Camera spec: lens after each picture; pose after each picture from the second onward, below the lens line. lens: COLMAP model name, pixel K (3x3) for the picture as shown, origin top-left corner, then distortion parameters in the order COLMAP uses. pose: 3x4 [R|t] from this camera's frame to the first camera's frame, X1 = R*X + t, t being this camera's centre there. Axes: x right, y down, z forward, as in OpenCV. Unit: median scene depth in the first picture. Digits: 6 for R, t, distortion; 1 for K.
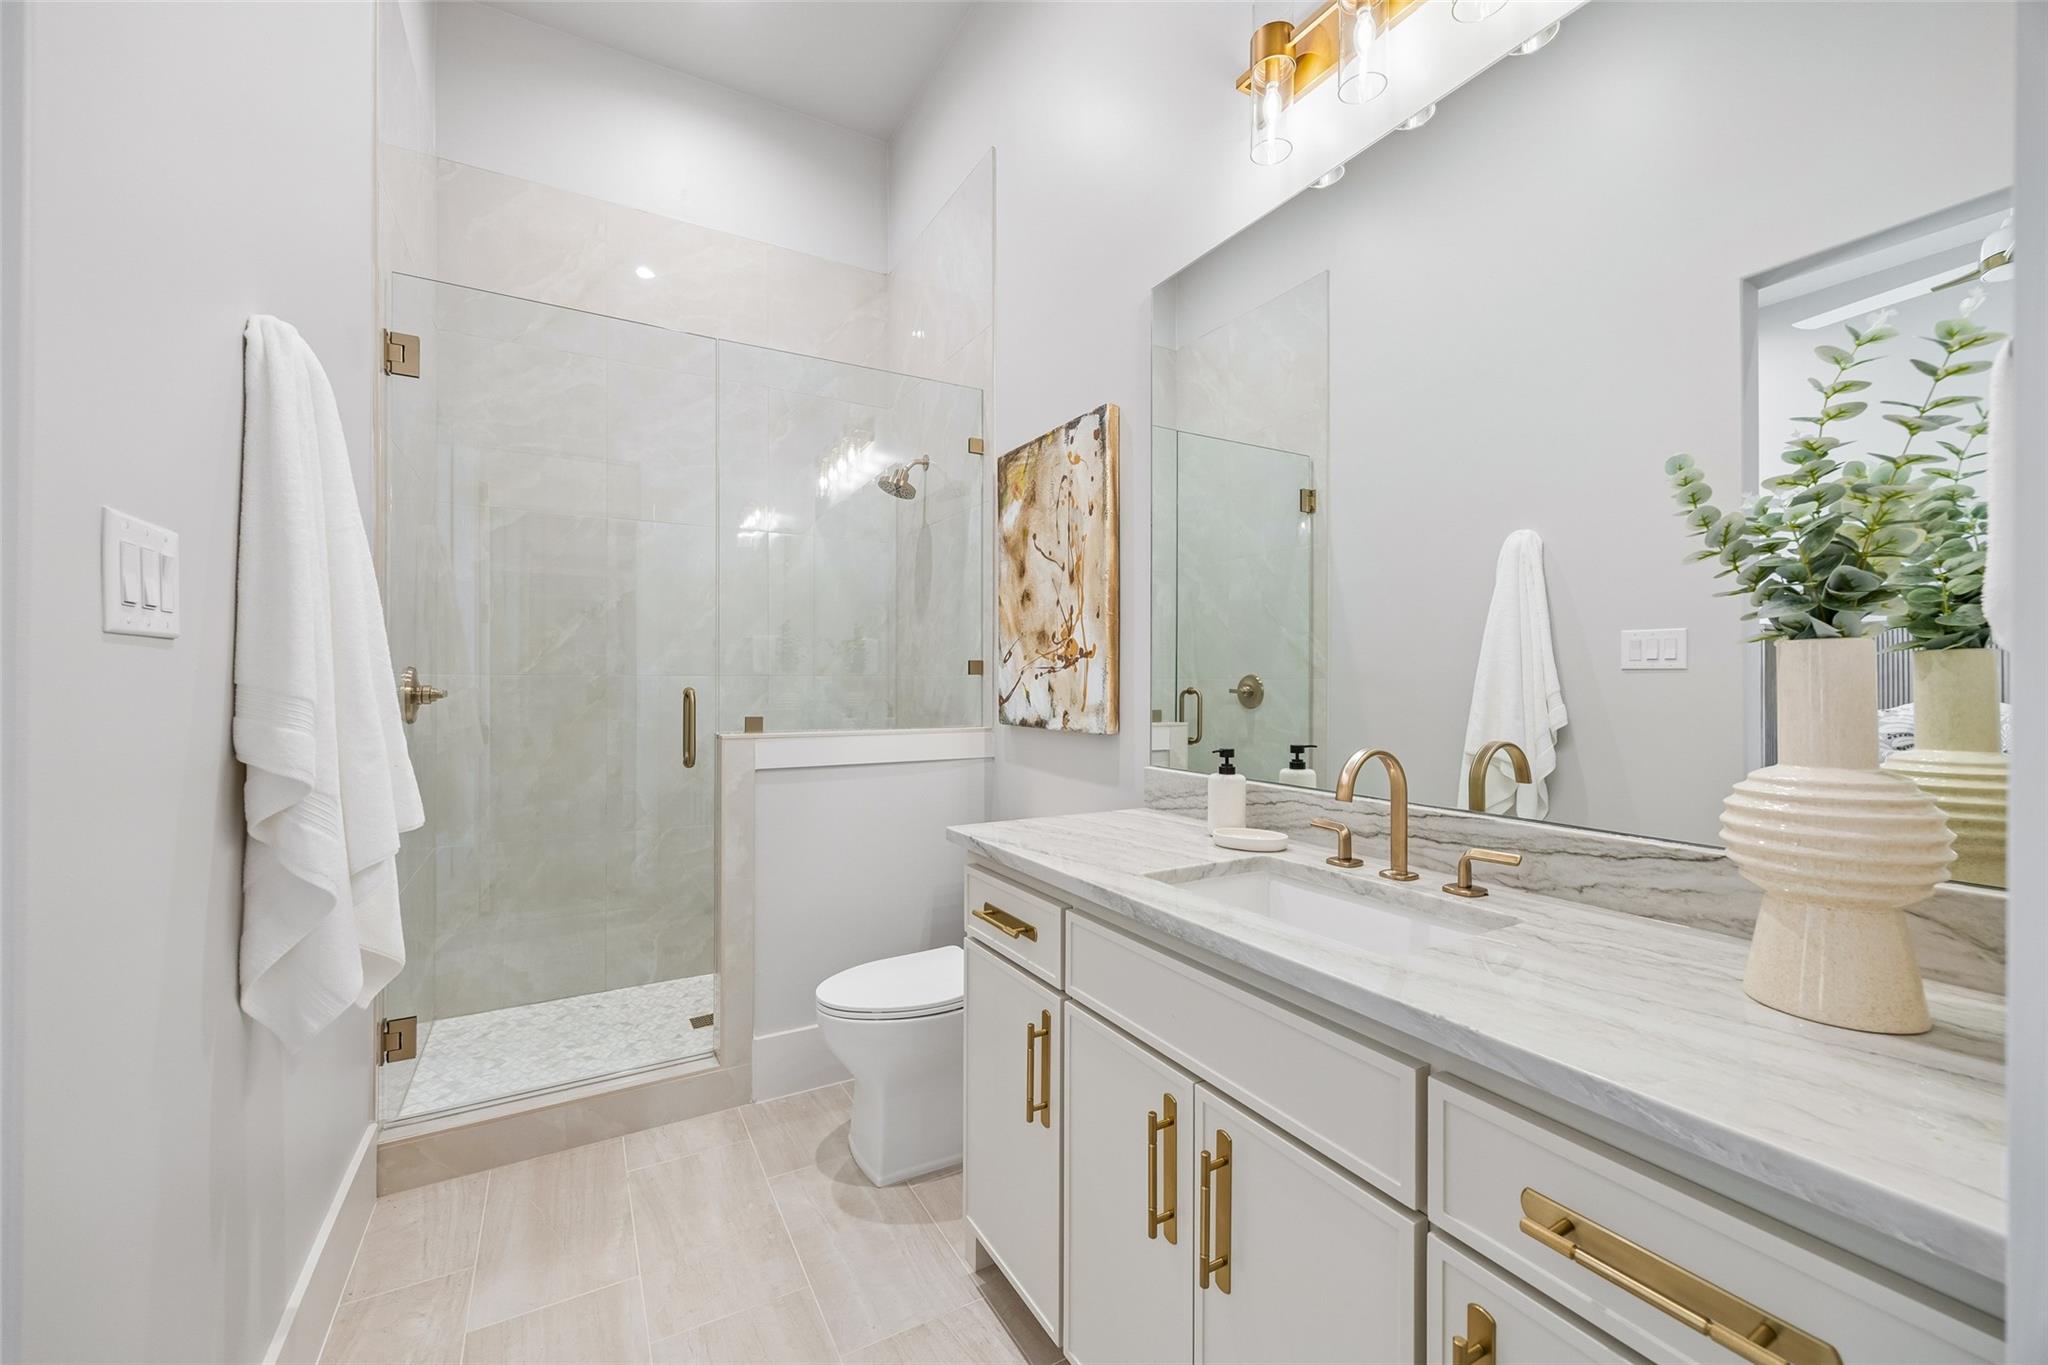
lens RADIAL K [[810.5, 0, 1030.6], [0, 810.5, 688.9], [0, 0, 1]] dist [0.000664, 0.000038]
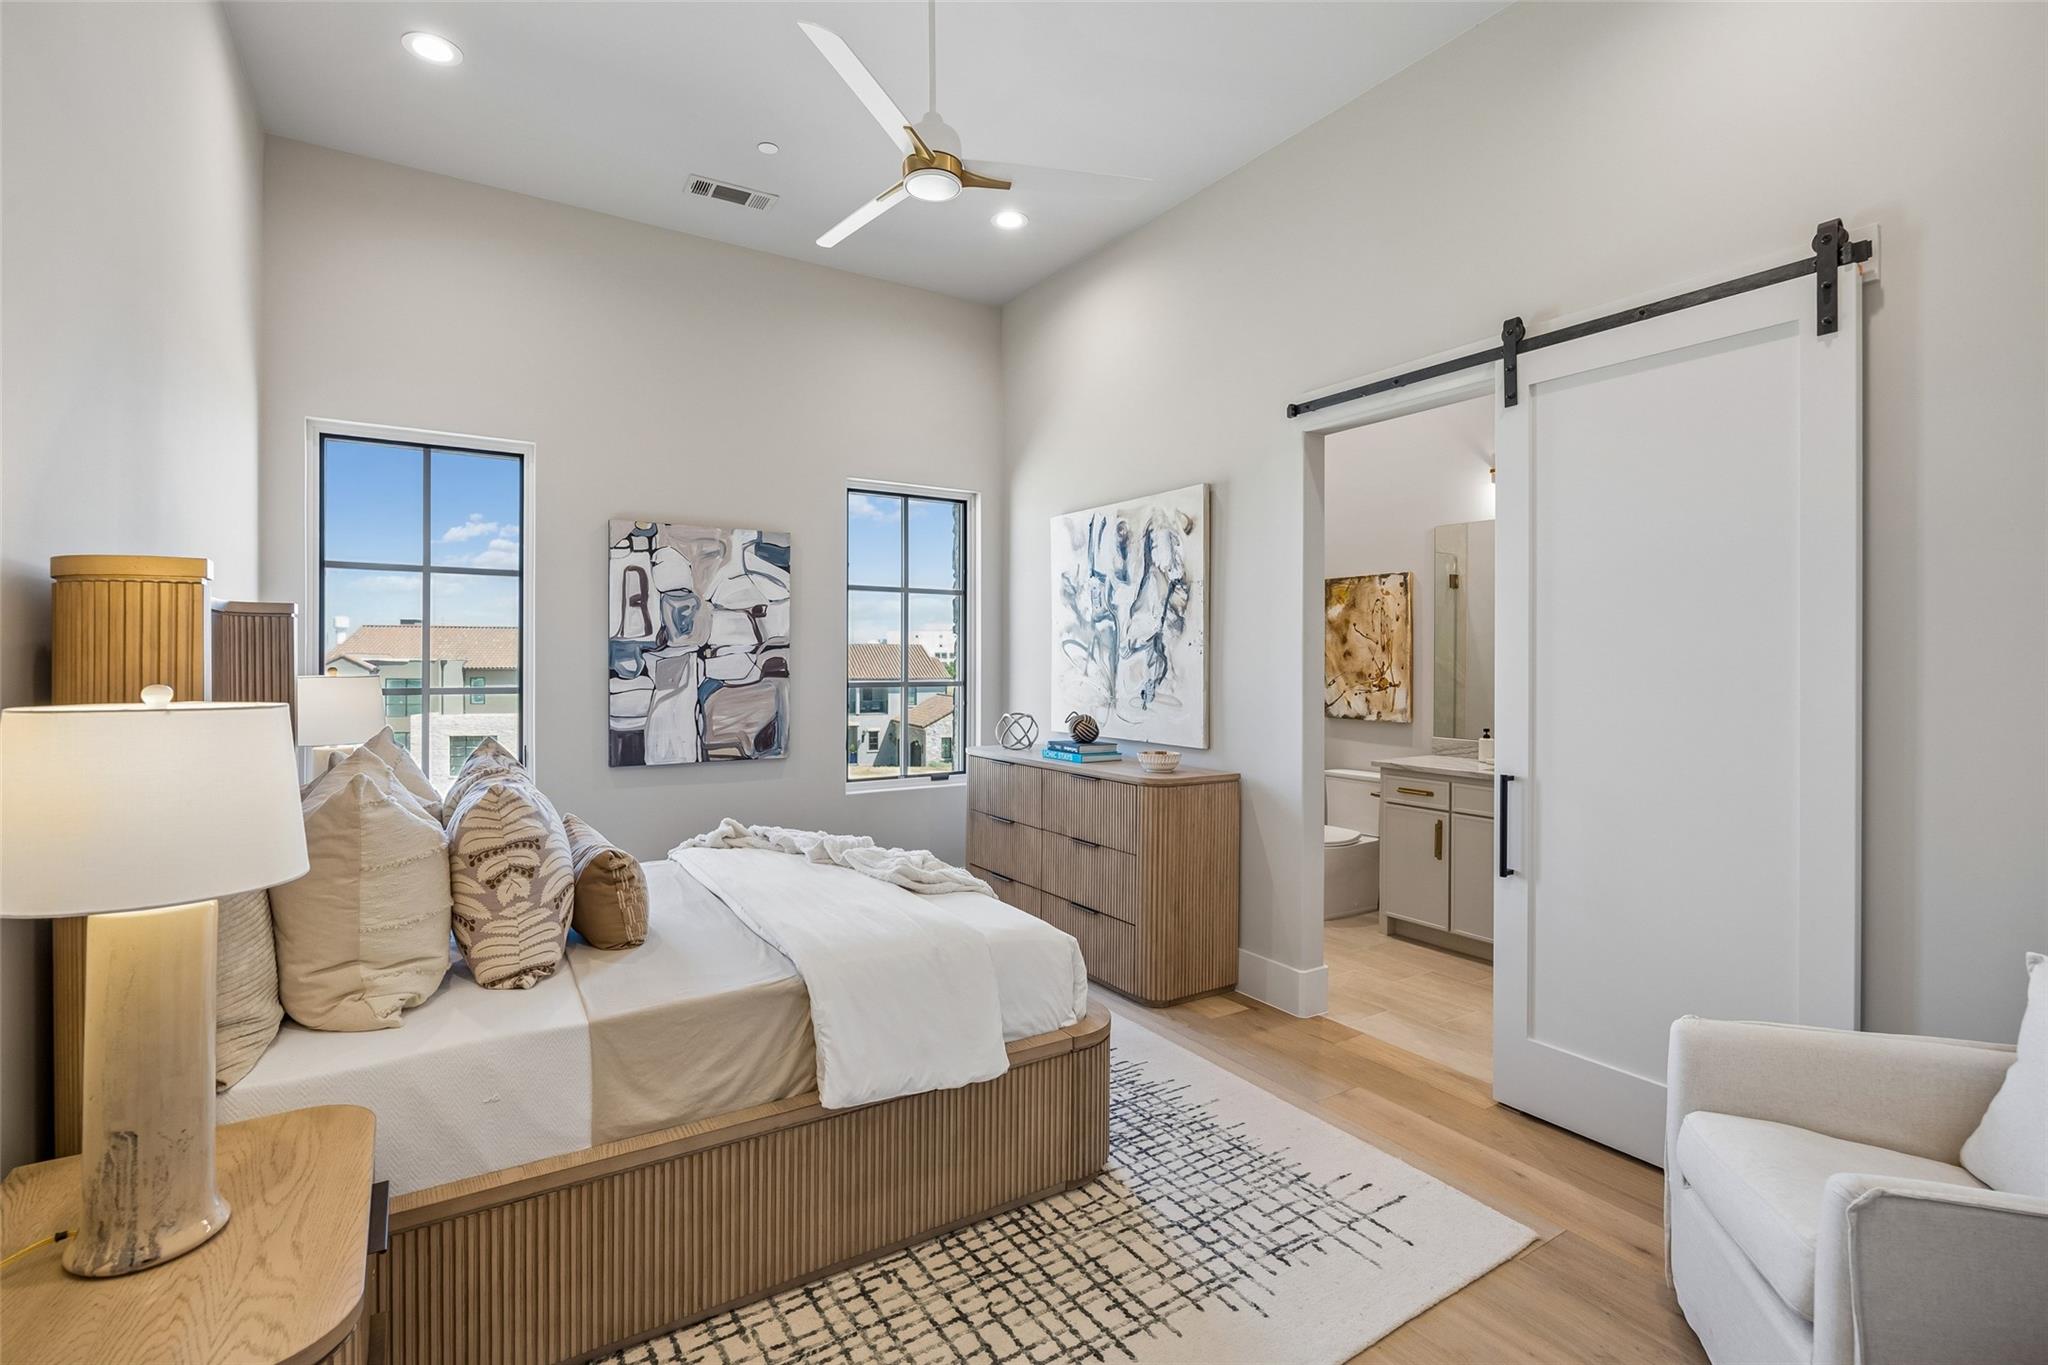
lens RADIAL K [[937.5, 0, 1019.3], [0, 937.5, 664.9], [0, 0, 1]] dist [0.000109, 0.000007]
pose [[0.999159, 0.002951, 0.040903, -0.958005], [-0.002747, 0.999983, -0.005058, -0.076693], [-0.040917, 0.004942, 0.999150, -1.344588]]
